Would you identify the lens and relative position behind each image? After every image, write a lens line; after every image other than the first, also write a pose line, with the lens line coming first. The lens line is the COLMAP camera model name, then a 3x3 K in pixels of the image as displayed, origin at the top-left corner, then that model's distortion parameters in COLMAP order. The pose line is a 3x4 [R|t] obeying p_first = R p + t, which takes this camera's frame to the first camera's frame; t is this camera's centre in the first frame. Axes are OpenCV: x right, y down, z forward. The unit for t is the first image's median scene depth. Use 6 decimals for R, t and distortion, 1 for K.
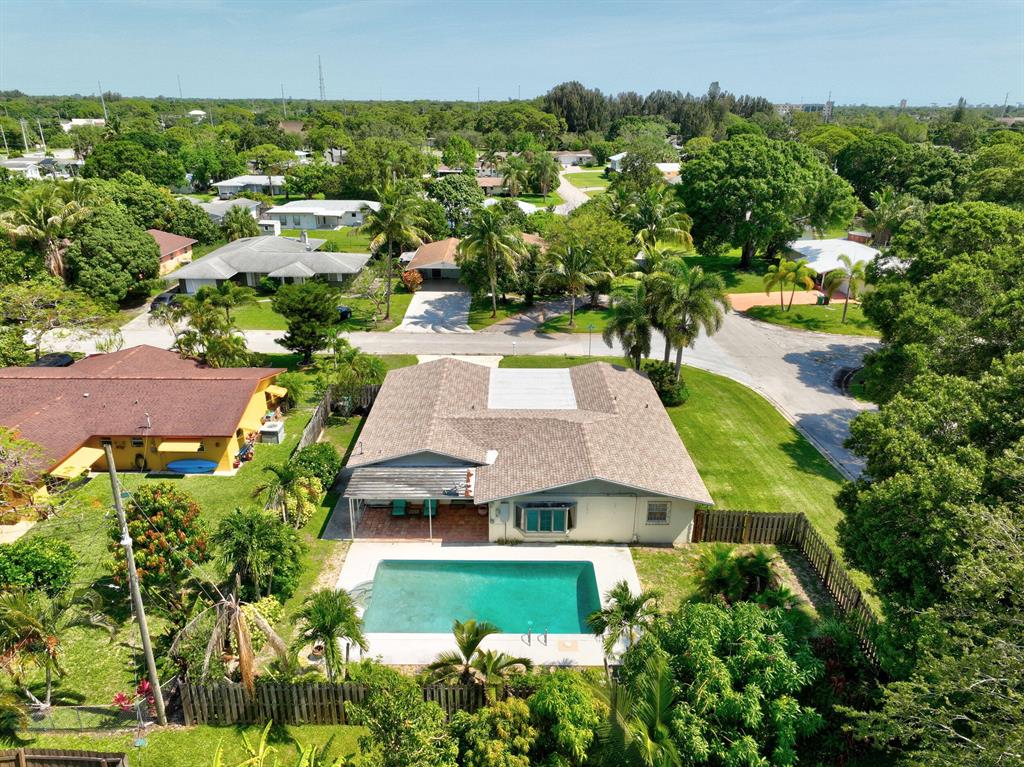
lens RADIAL K [[722.4, 0, 512.0], [0, 722.4, 383.5], [0, 0, 1]] dist [0.000600, 0.010010]
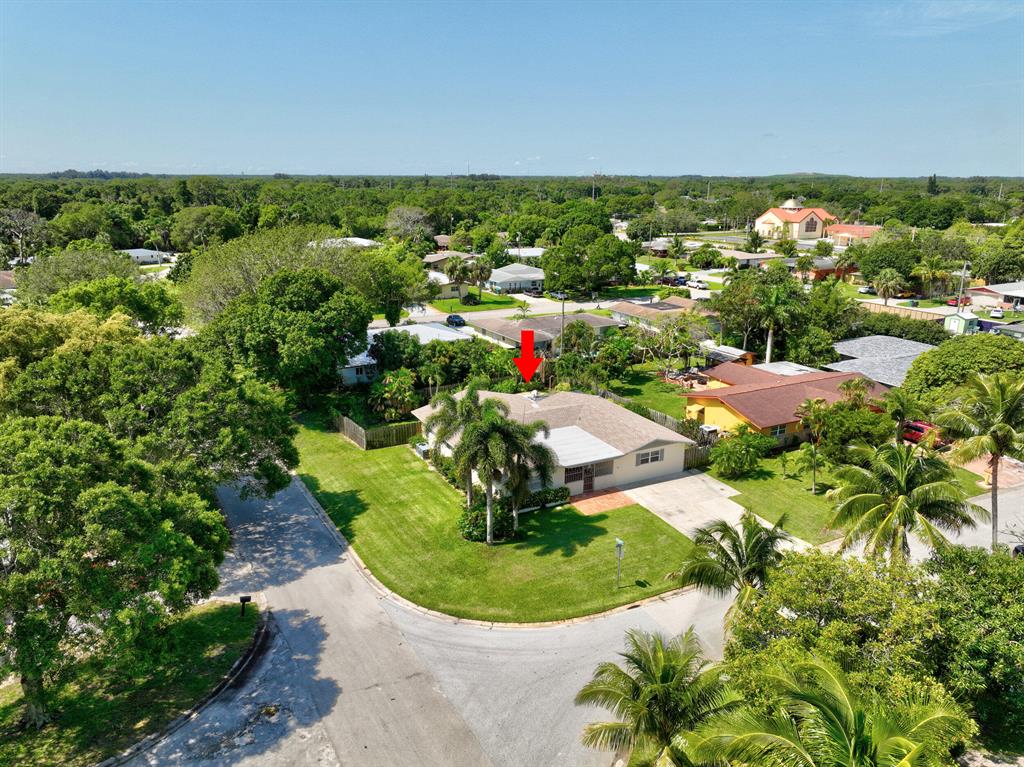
lens RADIAL K [[721.7, 0, 512.0], [0, 721.7, 383.5], [0, 0, 1]] dist [0.002576, 0.004643]
pose [[-0.892946, 0.110088, -0.436495, 0.423208], [-0.175441, 0.807862, 0.562653, -0.499004], [0.414570, 0.578998, -0.702064, 1.170345]]
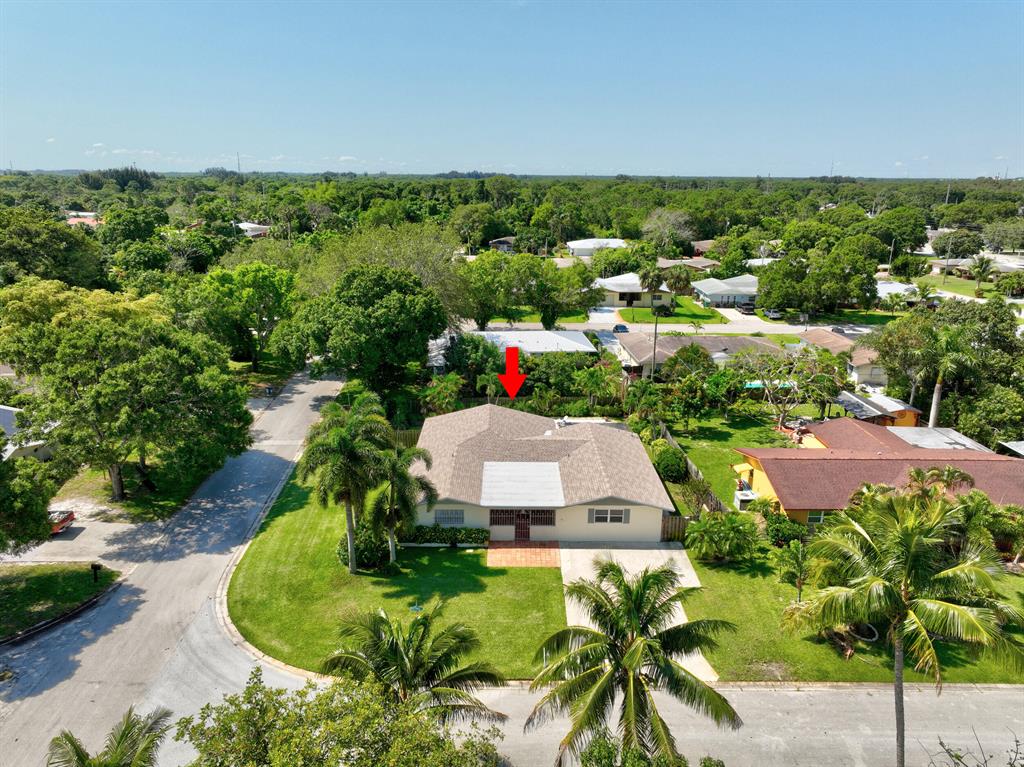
lens RADIAL K [[721.7, 0, 512.0], [0, 721.7, 383.5], [0, 0, 1]] dist [0.002576, 0.004643]
pose [[-0.999790, -0.019532, -0.006153, 0.034122], [-0.019270, 0.795641, 0.605462, -0.504284], [-0.006931, 0.605453, -0.795851, 1.172166]]
